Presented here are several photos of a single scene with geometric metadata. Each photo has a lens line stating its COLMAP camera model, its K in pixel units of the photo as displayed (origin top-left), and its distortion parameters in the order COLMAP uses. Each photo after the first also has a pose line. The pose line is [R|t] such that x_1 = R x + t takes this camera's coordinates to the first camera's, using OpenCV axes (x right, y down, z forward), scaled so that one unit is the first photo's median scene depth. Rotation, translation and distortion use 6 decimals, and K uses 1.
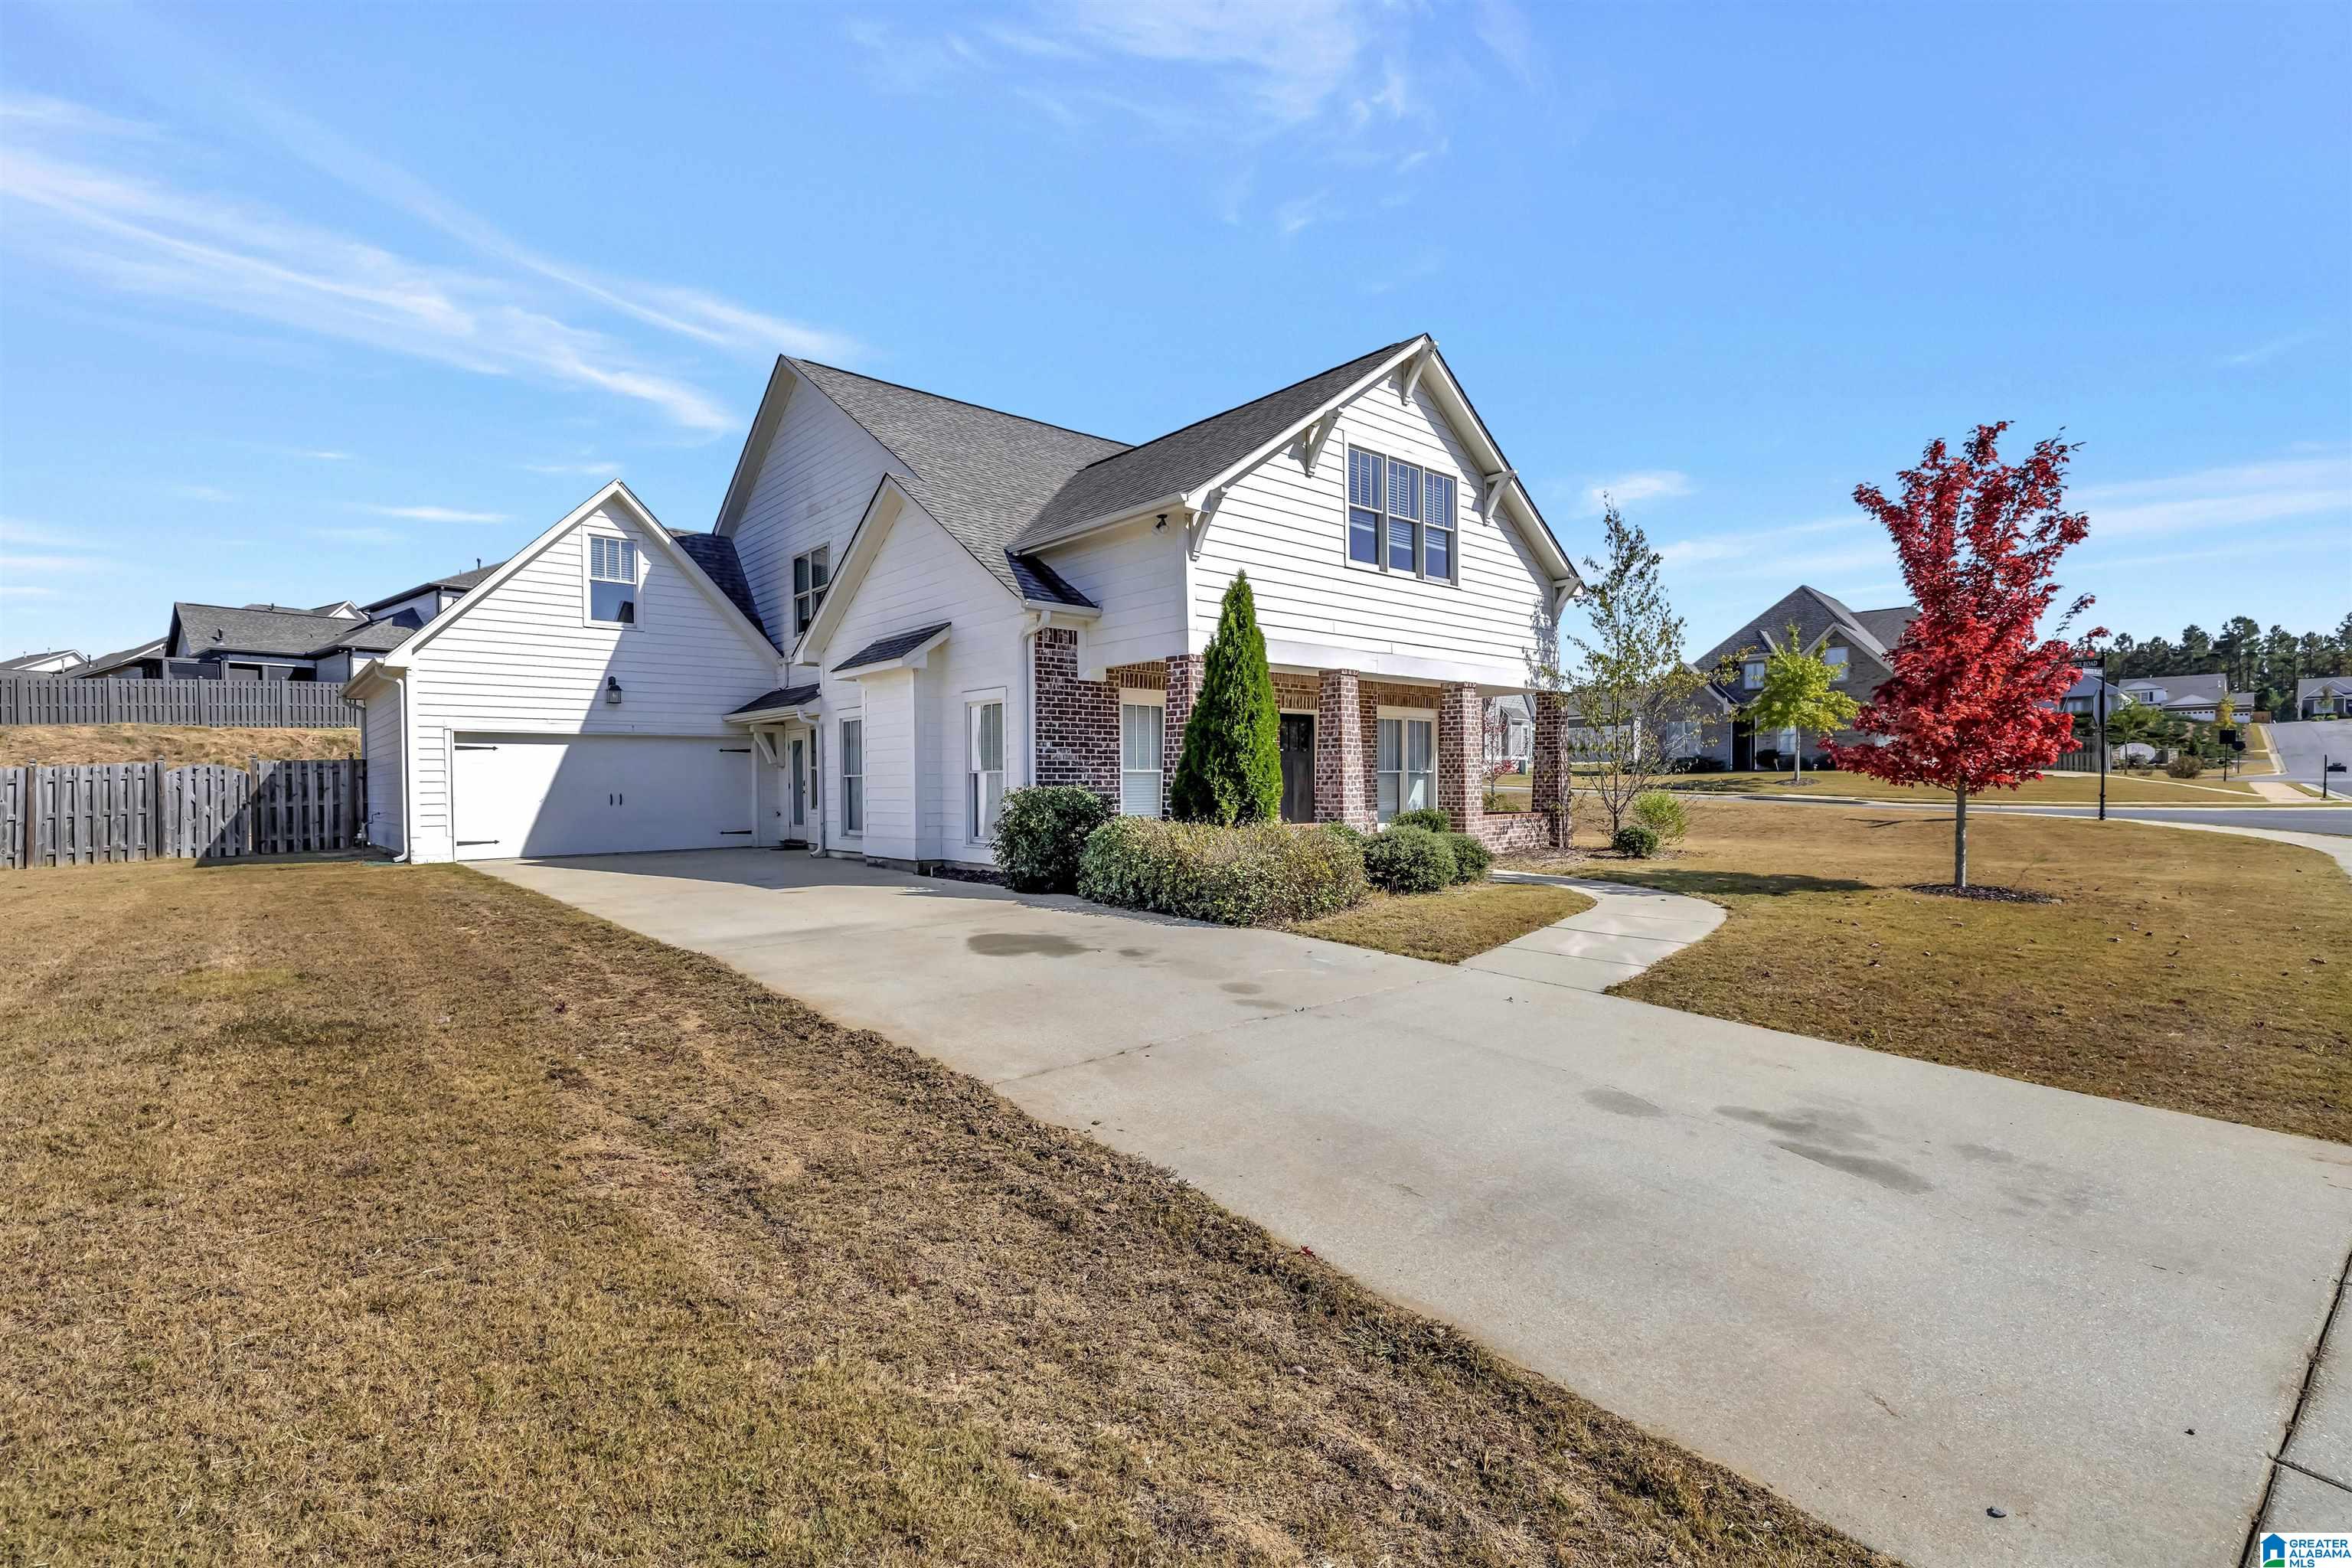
lens RADIAL K [[1066.9, 0, 1174.3], [0, 1066.9, 792.9], [0, 0, 1]] dist [0.002591, 0.000069]
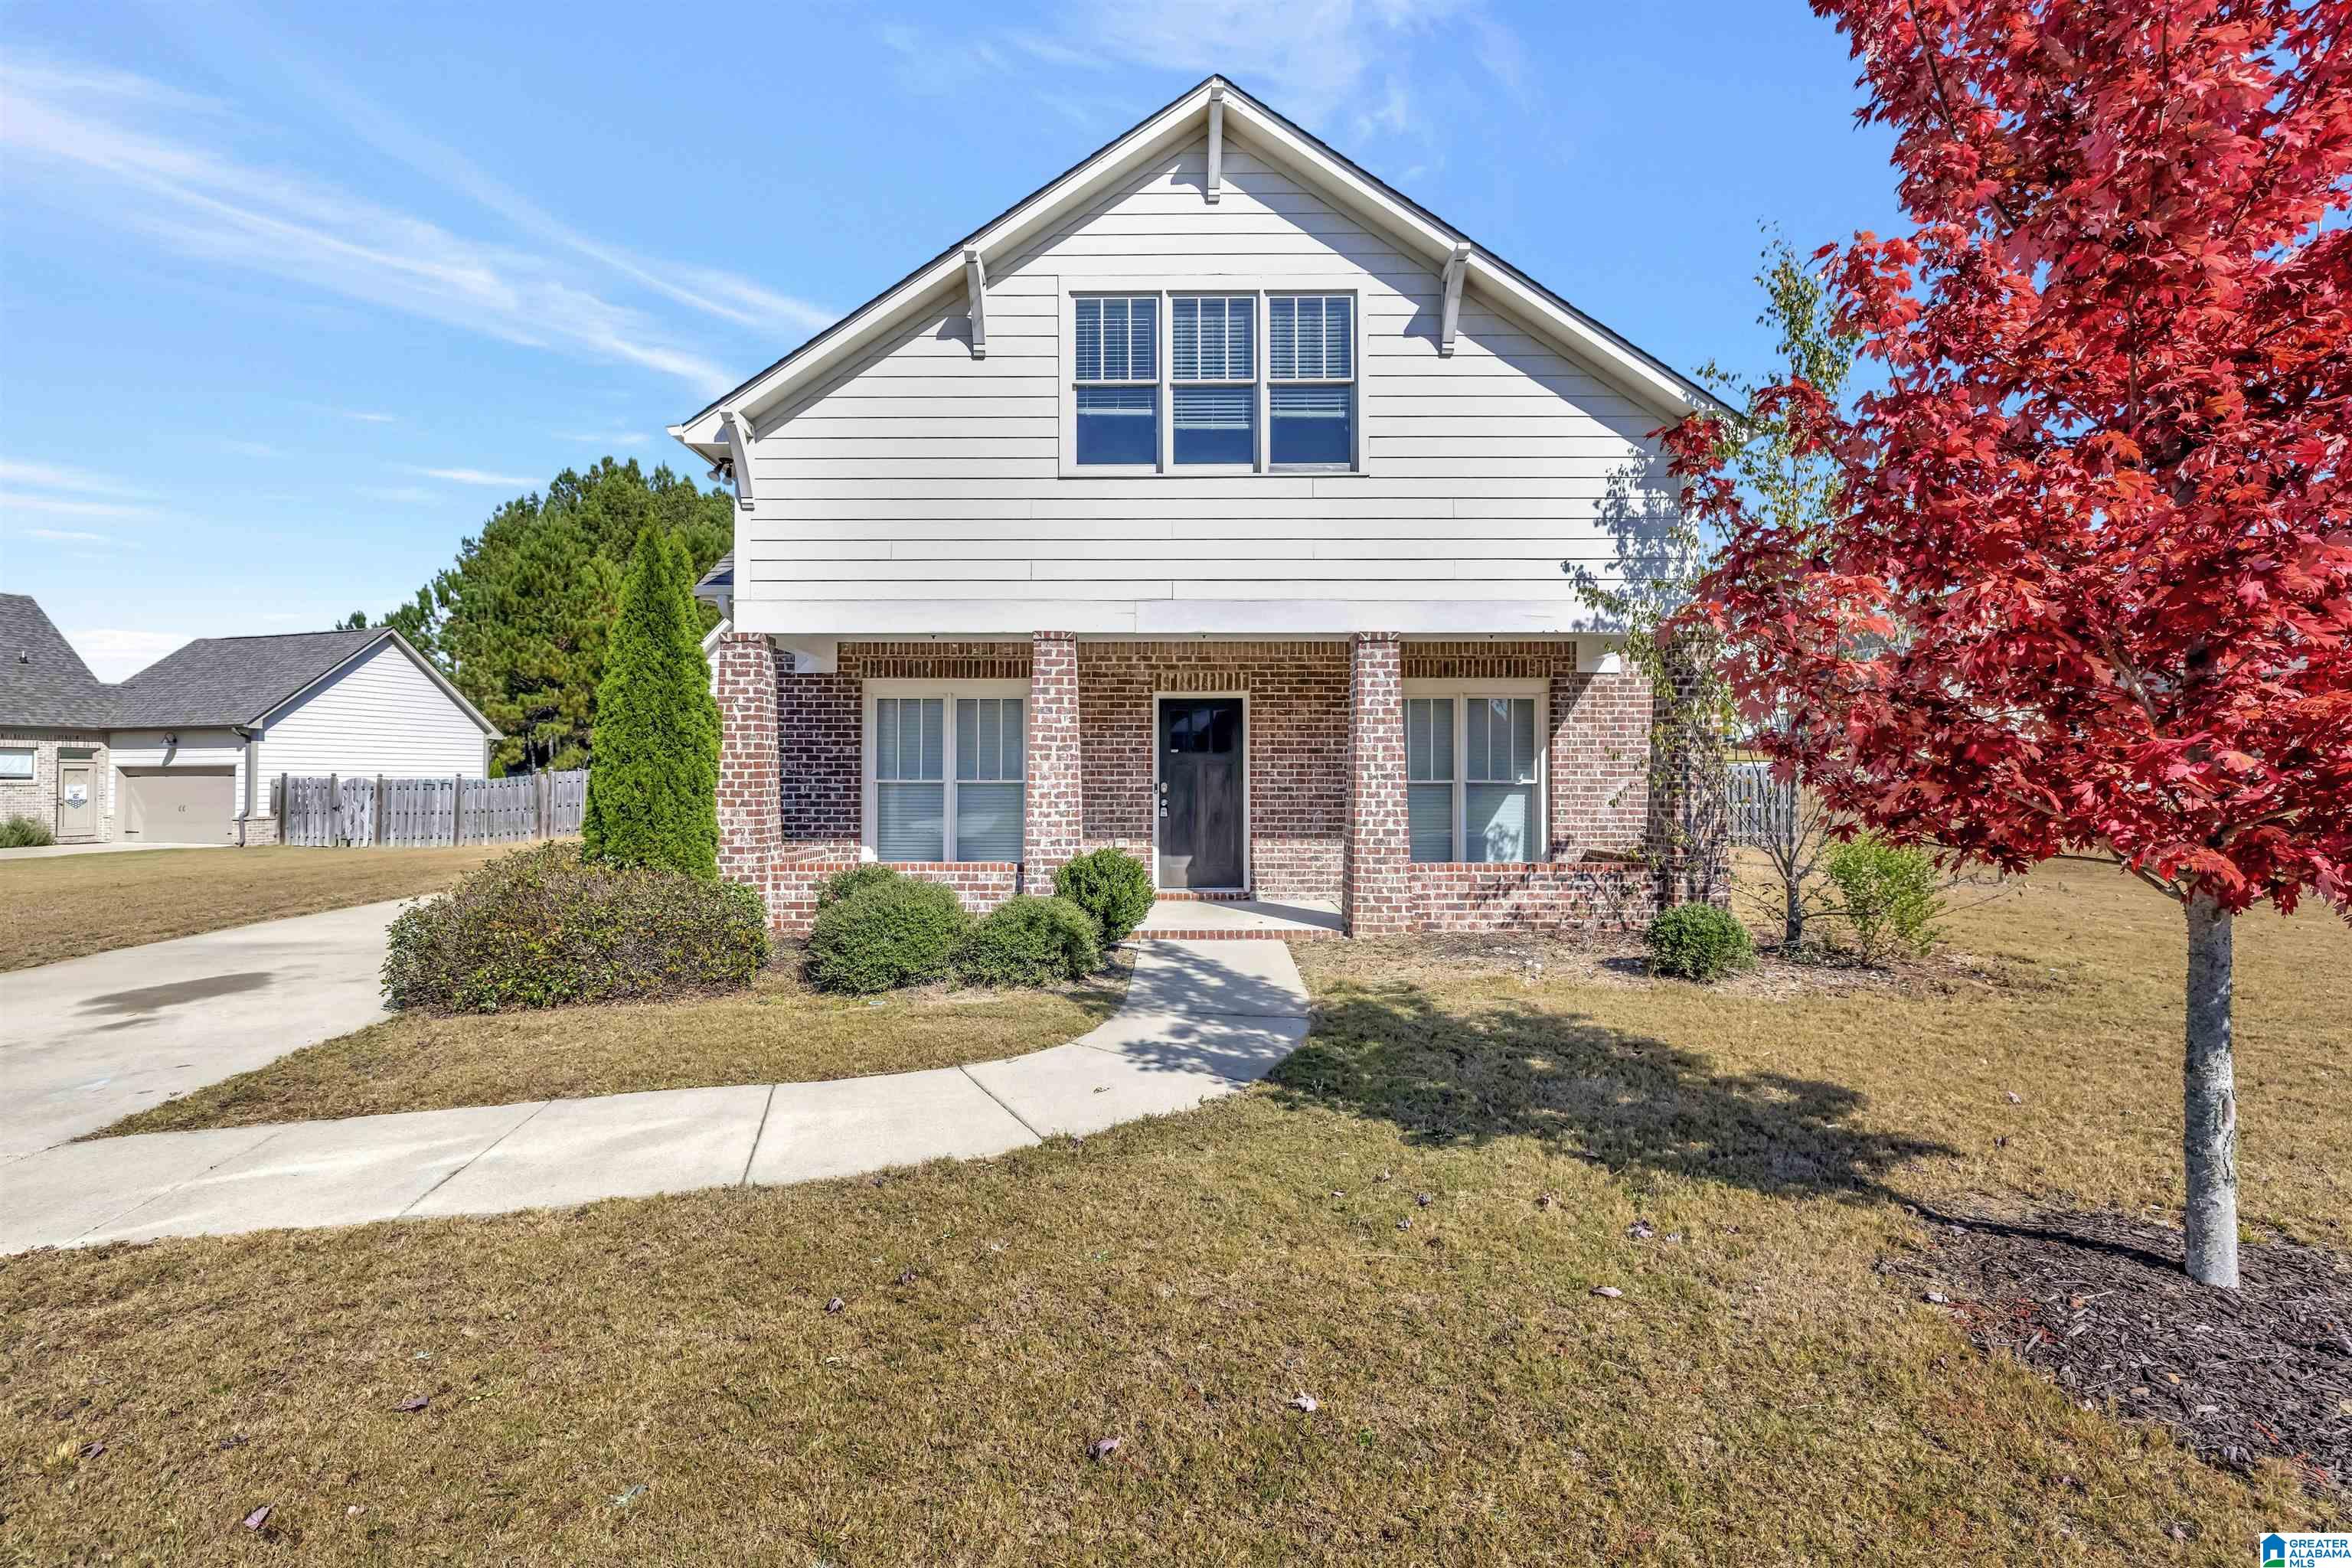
lens RADIAL K [[1016.5, 0, 1175.8], [0, 1016.5, 766.6], [0, 0, 1]] dist [-0.002014, -0.000034]
pose [[0.740602, 0.002274, -0.671940, 0.567510], [-0.013133, 0.999852, -0.011091, -0.022906], [0.671816, 0.017038, 0.740523, 0.516635]]
